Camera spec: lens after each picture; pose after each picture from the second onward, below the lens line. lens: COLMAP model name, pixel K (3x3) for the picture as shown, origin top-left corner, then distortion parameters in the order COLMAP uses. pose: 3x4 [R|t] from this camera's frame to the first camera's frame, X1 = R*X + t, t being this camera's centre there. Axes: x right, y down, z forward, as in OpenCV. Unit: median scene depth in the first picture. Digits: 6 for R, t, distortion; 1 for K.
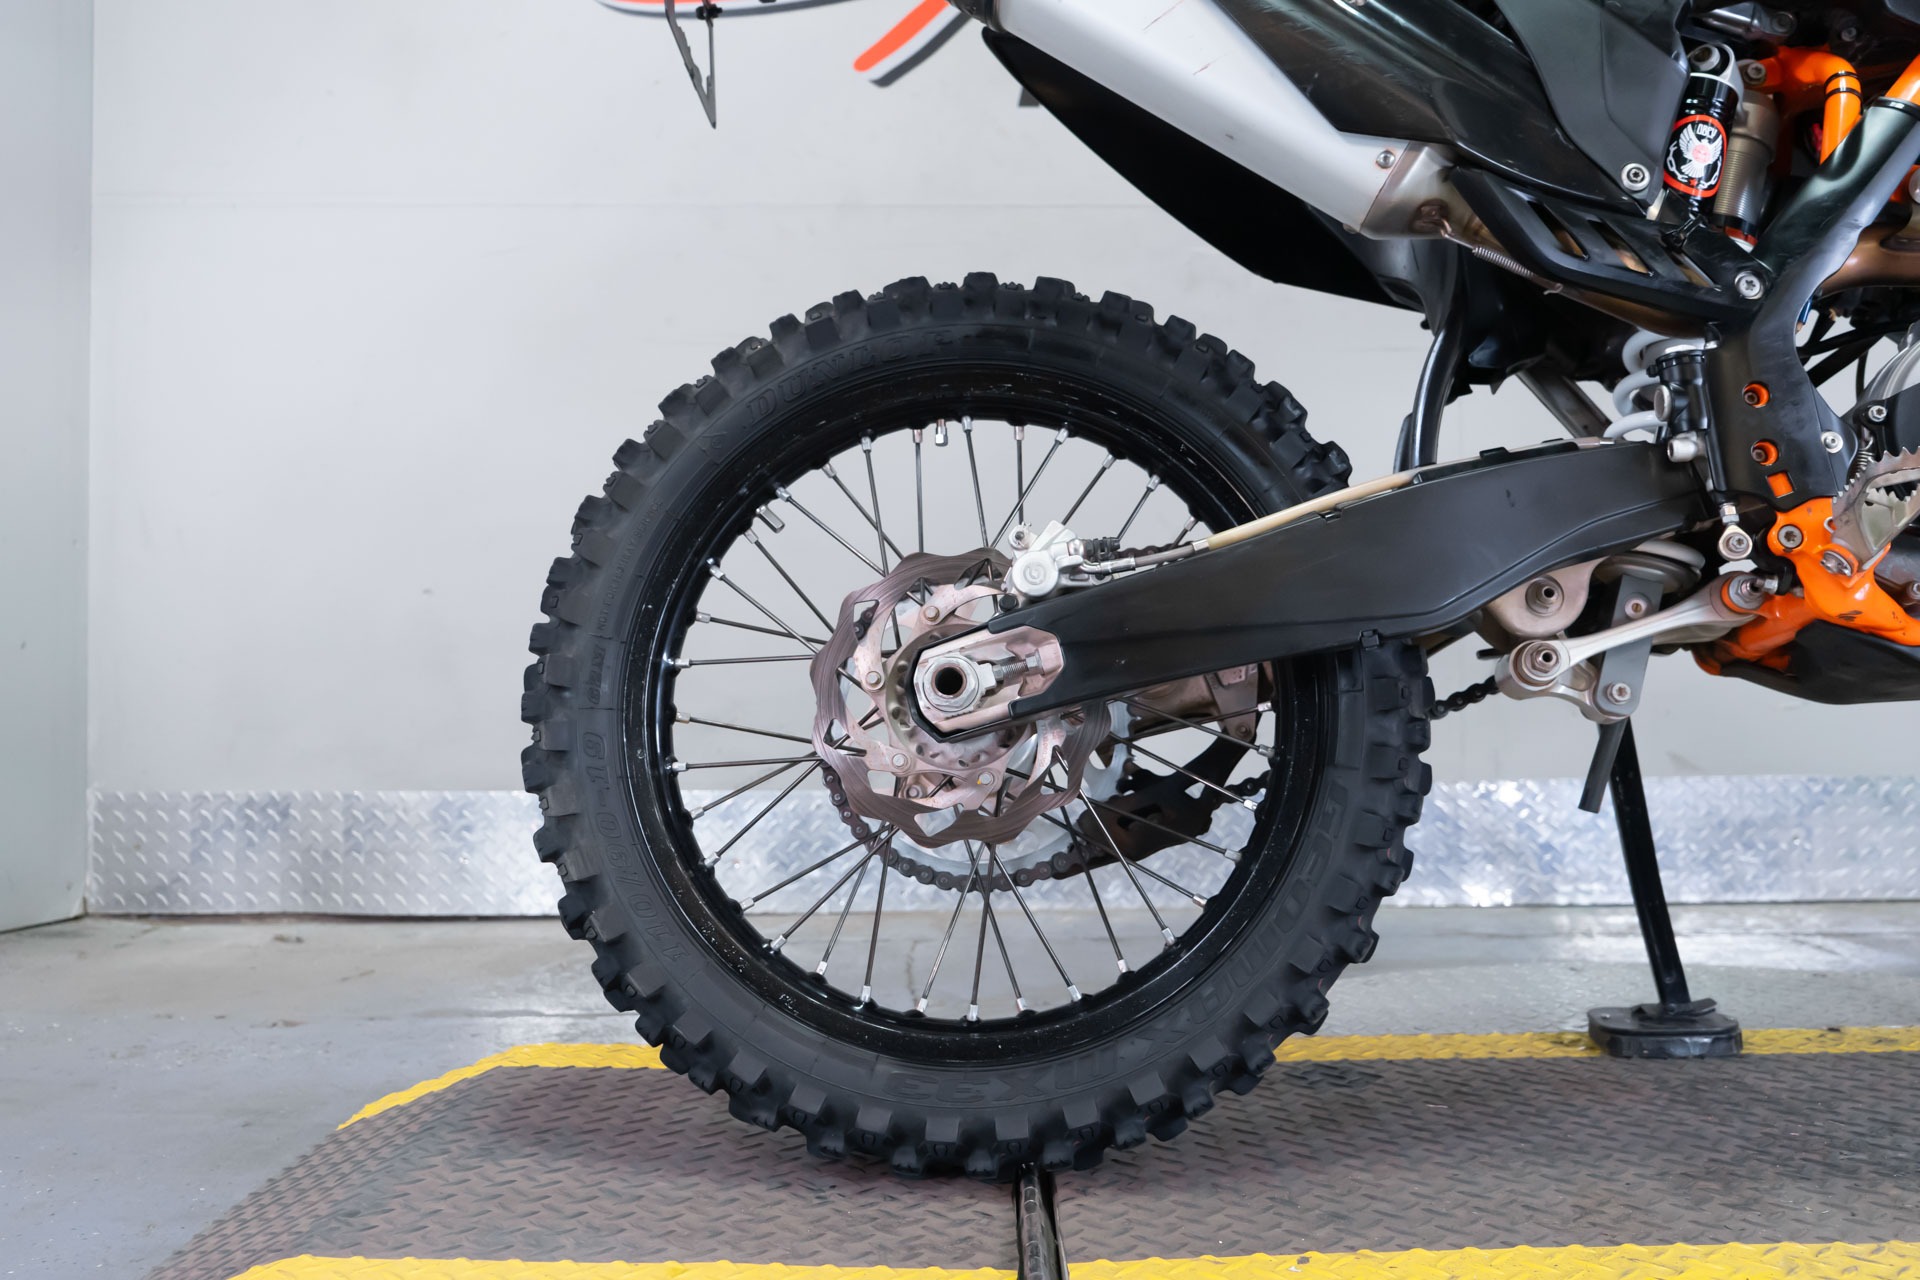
lens RADIAL K [[1731.0, 0, 956.4], [0, 1731.0, 626.1], [0, 0, 1]] dist [0.011792, -0.013241]
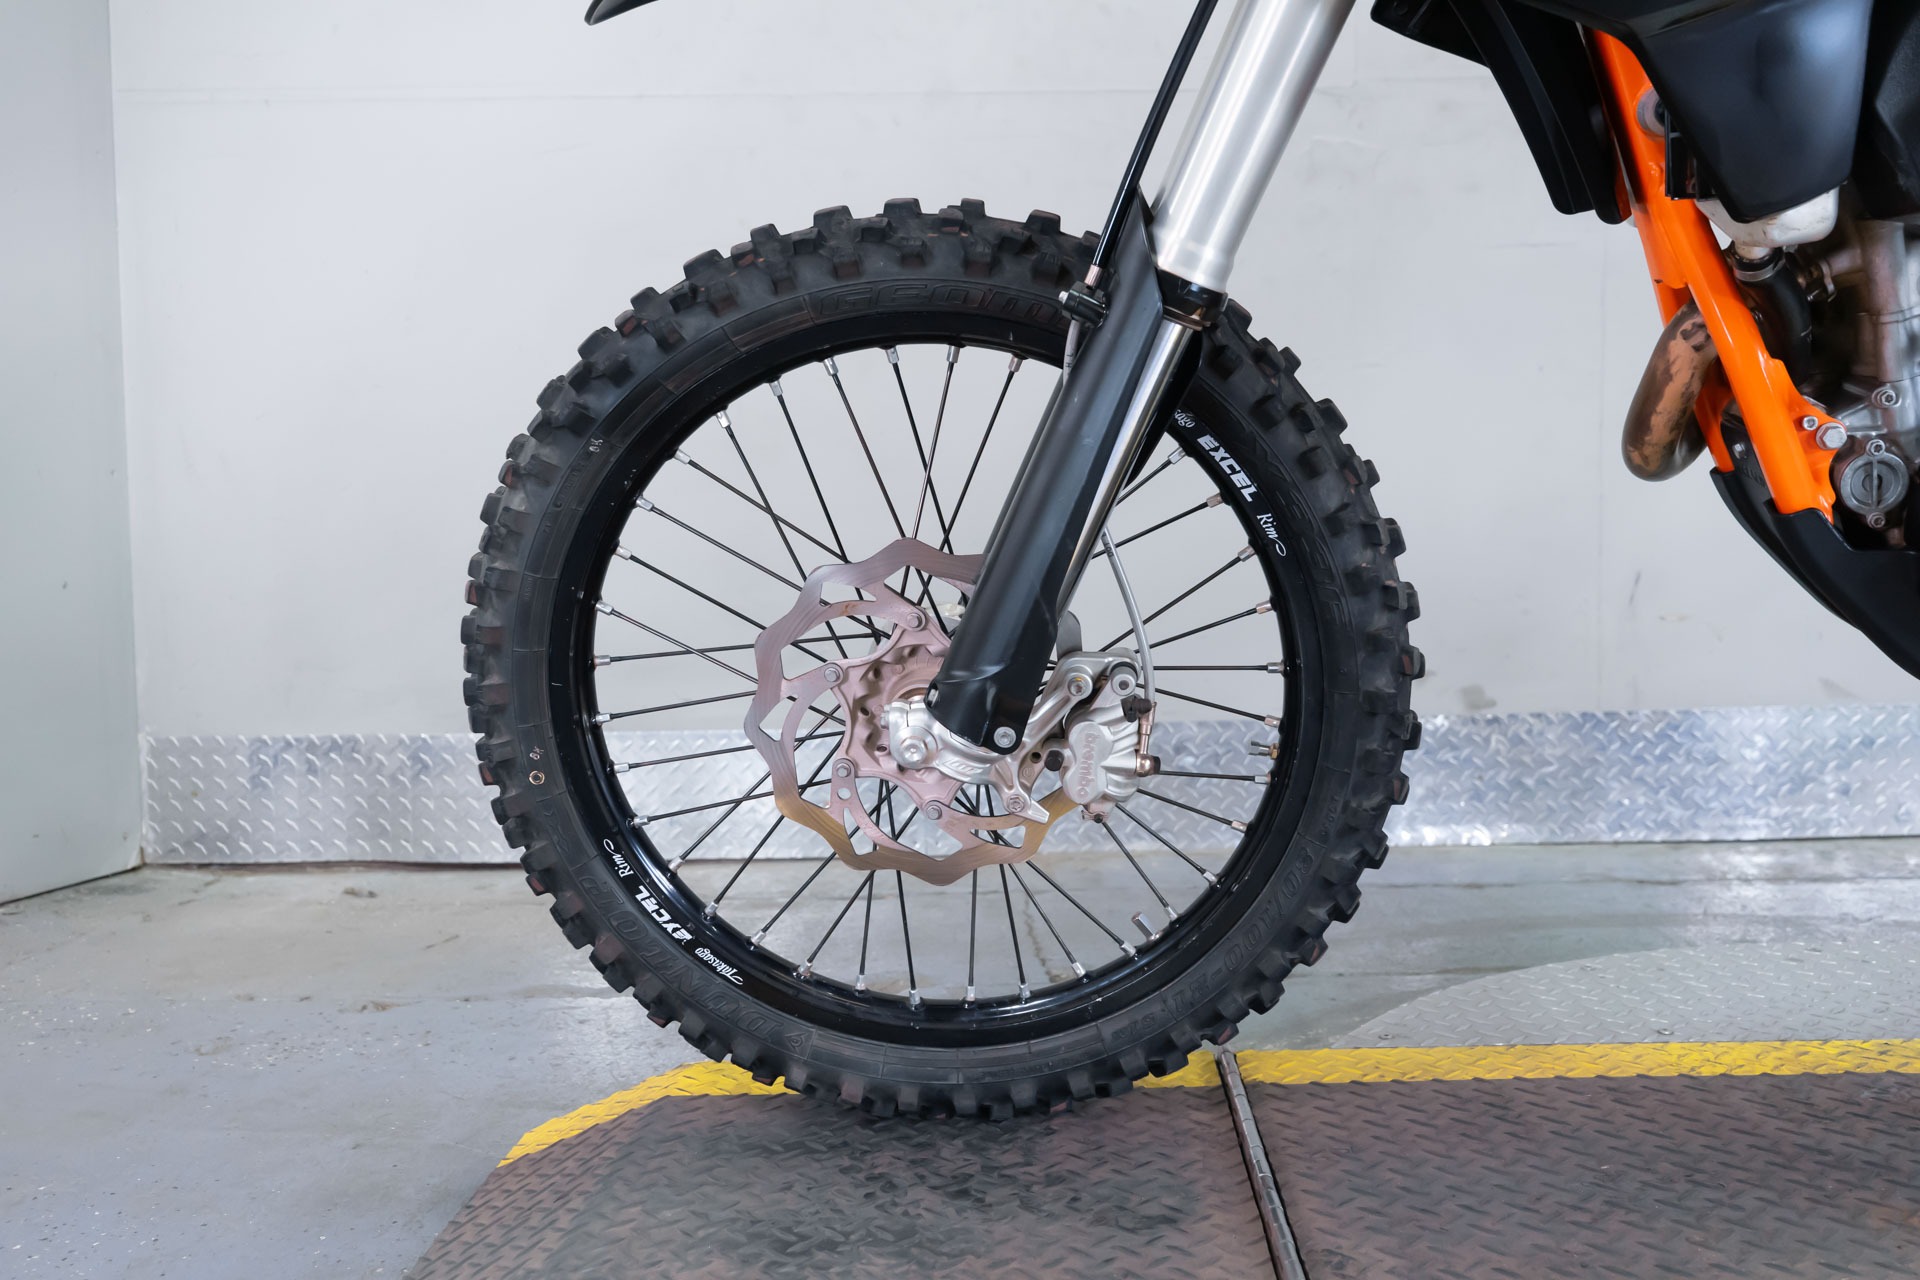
lens RADIAL K [[1731.0, 0, 956.3], [0, 1731.0, 630.8], [0, 0, 1]] dist [0.011792, -0.013241]
pose [[0.999920, -0.011045, -0.006091, -0.049444], [0.011476, 0.997040, 0.076024, -0.029187], [0.005234, -0.076087, 0.997087, 0.064402]]
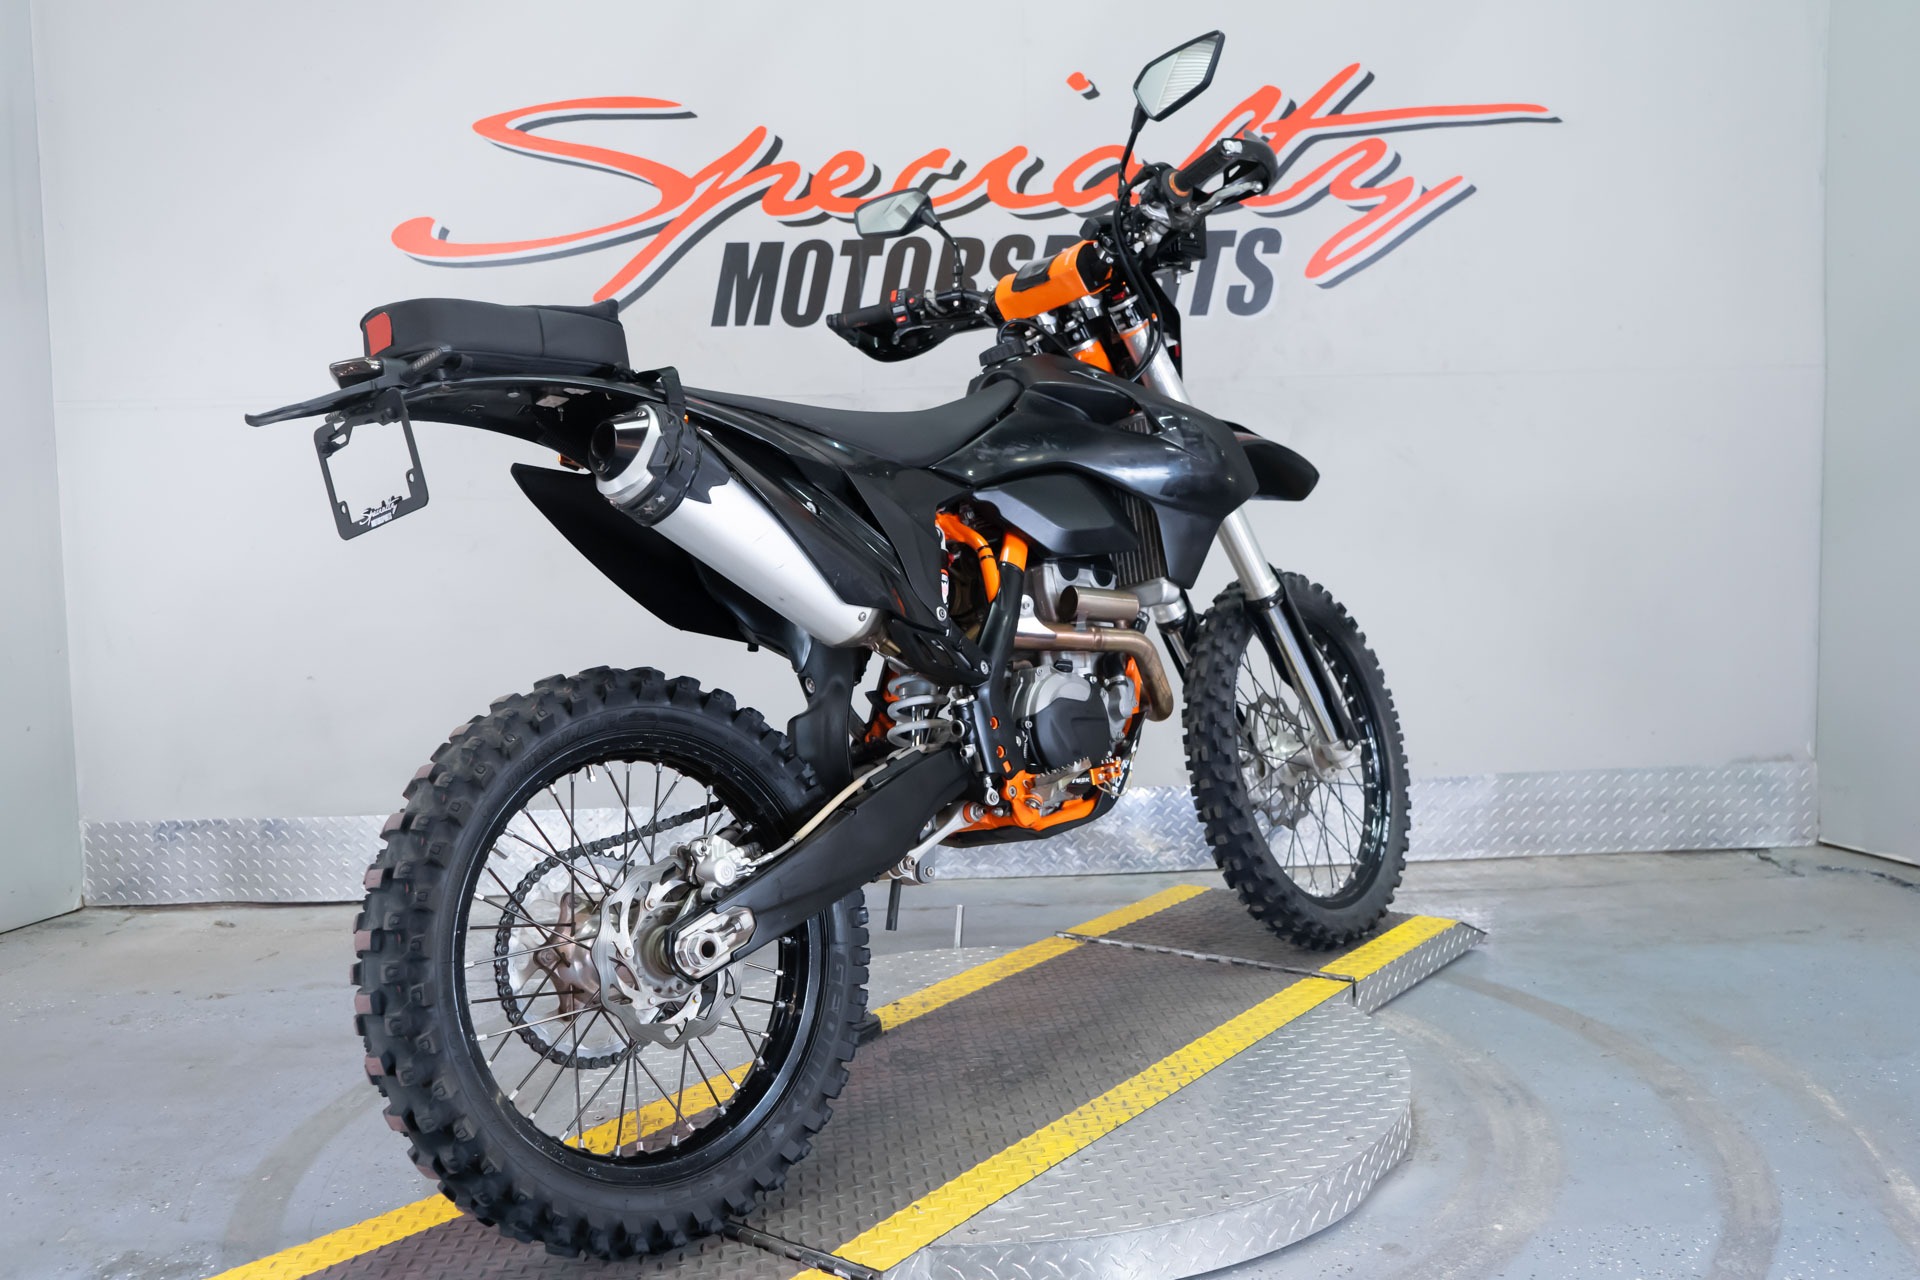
lens RADIAL K [[1731.0, 0, 957.5], [0, 1731.0, 635.4], [0, 0, 1]] dist [0.011792, -0.013241]
pose [[0.999545, -0.025945, 0.015357, 0.207991], [0.024510, 0.995888, 0.087219, -0.167392], [-0.017557, -0.086803, 0.996071, -0.430325]]
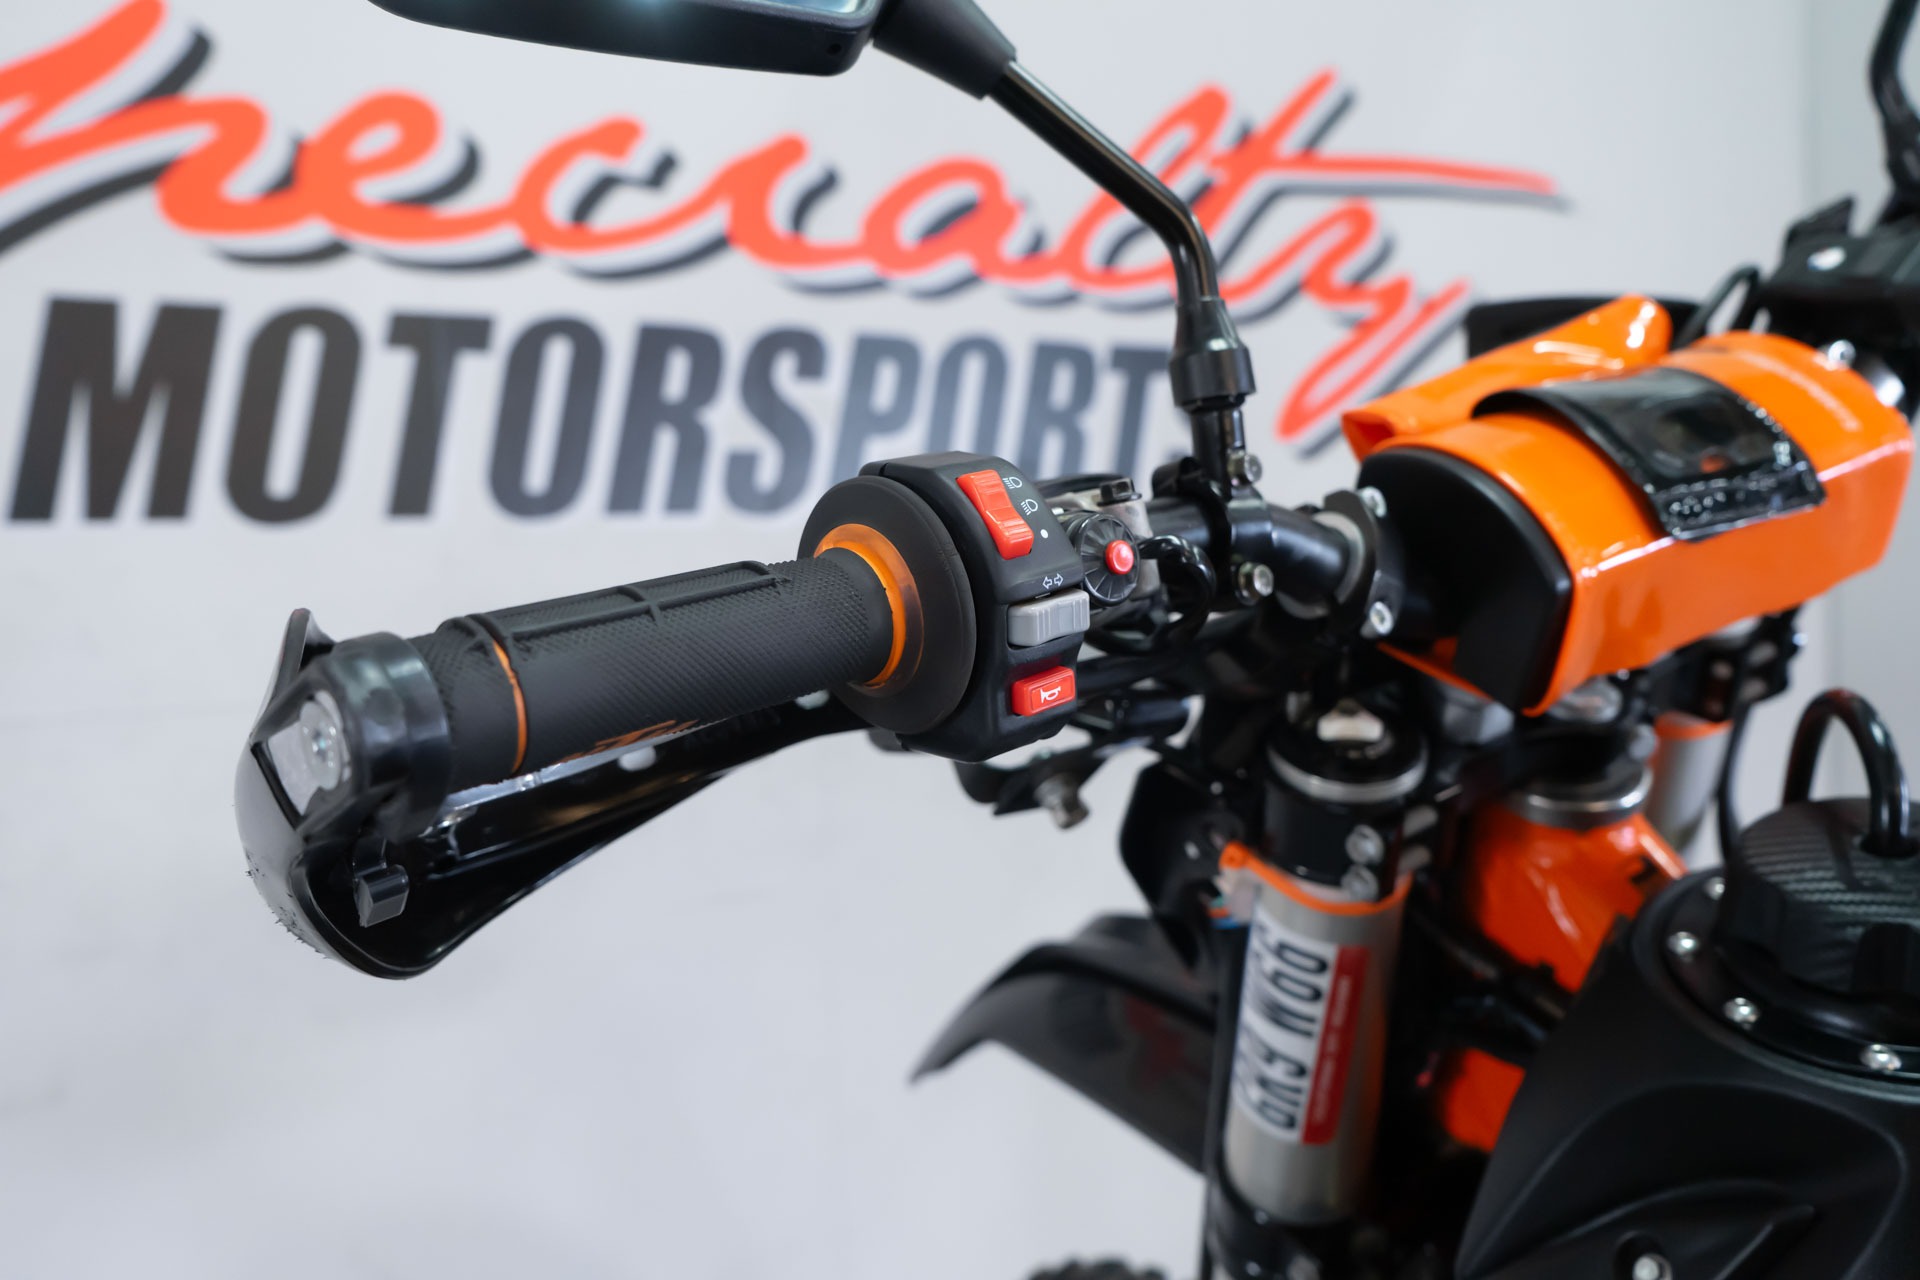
lens RADIAL K [[1551.2, 0, 990.7], [0, 1551.2, 661.7], [0, 0, 1]] dist [-0.023239, 0.013443]
pose [[0.846723, -0.067316, 0.527759, 0.038908], [0.050228, 0.997647, 0.046666, -0.266456], [-0.529658, -0.013004, 0.848111, 0.467687]]
